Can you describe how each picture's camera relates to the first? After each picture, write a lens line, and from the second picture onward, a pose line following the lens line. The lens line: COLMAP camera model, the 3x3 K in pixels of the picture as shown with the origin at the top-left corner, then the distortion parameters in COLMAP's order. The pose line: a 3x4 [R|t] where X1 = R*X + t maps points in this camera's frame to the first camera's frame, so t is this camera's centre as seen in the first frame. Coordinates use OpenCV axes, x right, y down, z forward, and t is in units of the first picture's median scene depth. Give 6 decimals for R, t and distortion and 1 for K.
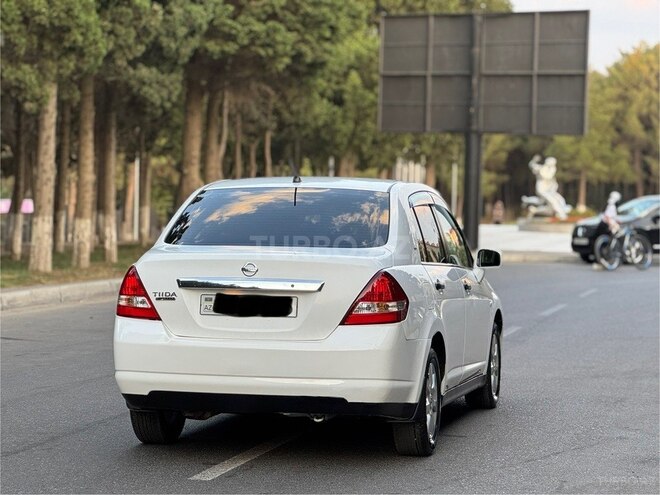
lens RADIAL K [[2112.0, 0, 330.0], [0, 2112.0, 247.5], [0, 0, 1]] dist [-0.357523, 11.463320]
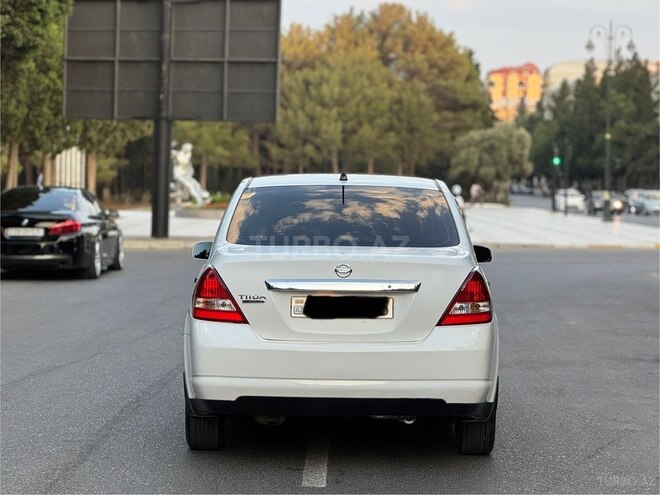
lens RADIAL K [[2112.0, 0, 330.0], [0, 2112.0, 247.5], [0, 0, 1]] dist [-0.357523, 11.463320]
pose [[0.972847, -0.006427, 0.231361, -0.233596], [0.004360, 0.999946, 0.009447, -0.008281], [-0.231409, -0.008181, 0.972822, 0.039971]]
